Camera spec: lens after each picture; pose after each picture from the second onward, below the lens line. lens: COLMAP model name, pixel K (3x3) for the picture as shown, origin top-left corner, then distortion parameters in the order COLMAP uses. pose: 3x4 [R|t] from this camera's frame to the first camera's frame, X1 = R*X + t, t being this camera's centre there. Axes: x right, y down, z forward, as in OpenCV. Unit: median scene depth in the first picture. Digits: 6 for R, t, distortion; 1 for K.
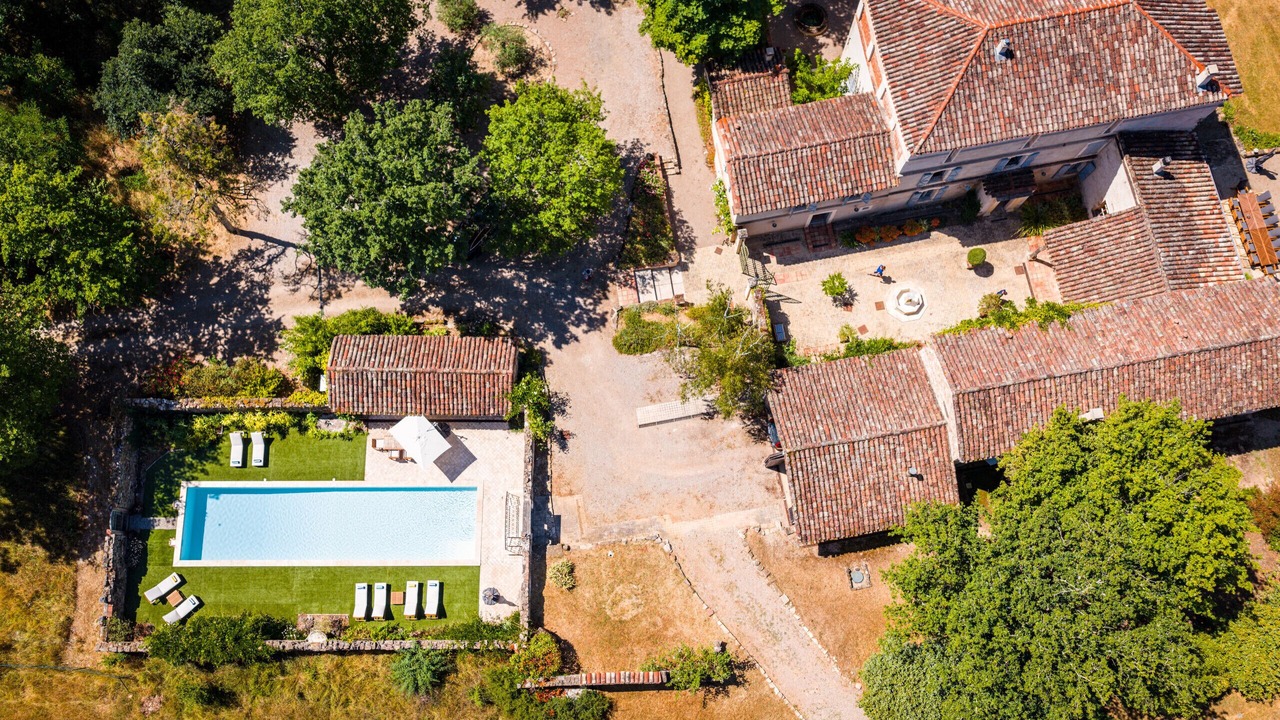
lens RADIAL K [[2376.2, 0, 640.0], [0, 2376.2, 360.0], [0, 0, 1]] dist [0.087902, -0.116993]
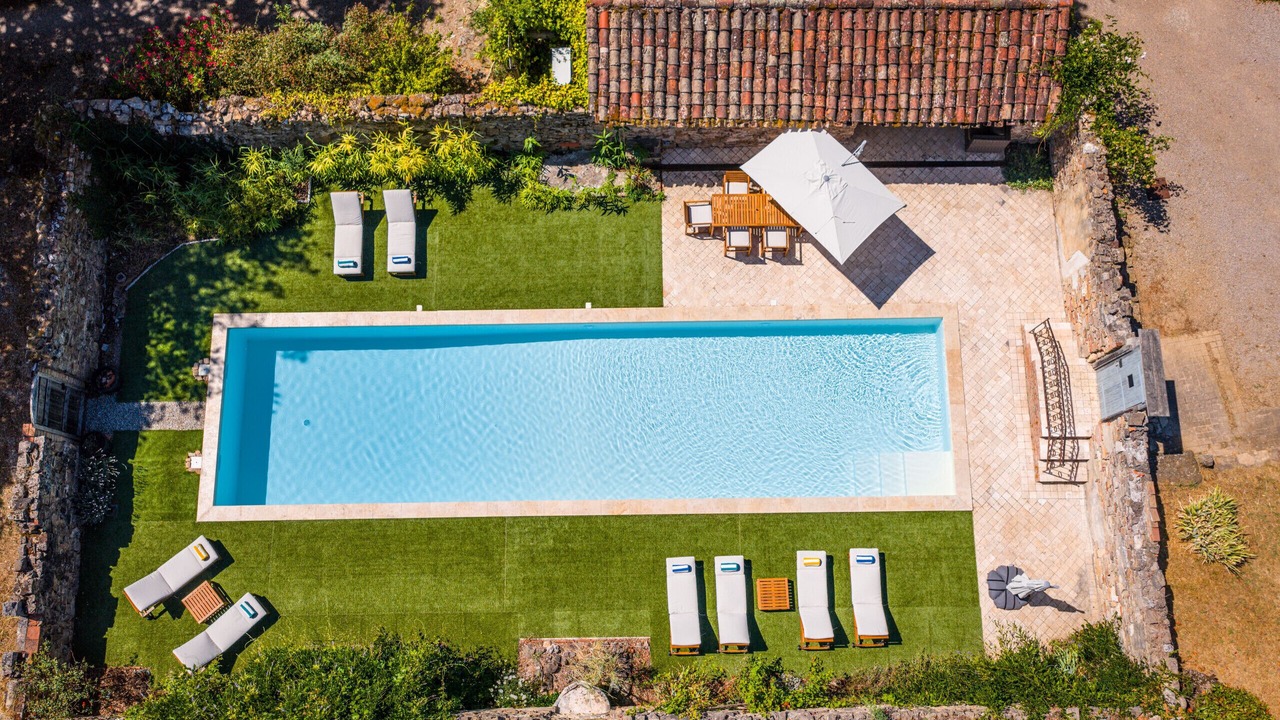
lens RADIAL K [[2376.2, 0, 640.0], [0, 2376.2, 360.0], [0, 0, 1]] dist [0.087902, -0.116993]
pose [[0.999905, -0.013175, -0.003975, -0.120666], [0.013185, 0.999910, 0.002508, 0.059894], [0.003942, -0.002560, 0.999989, 0.605933]]
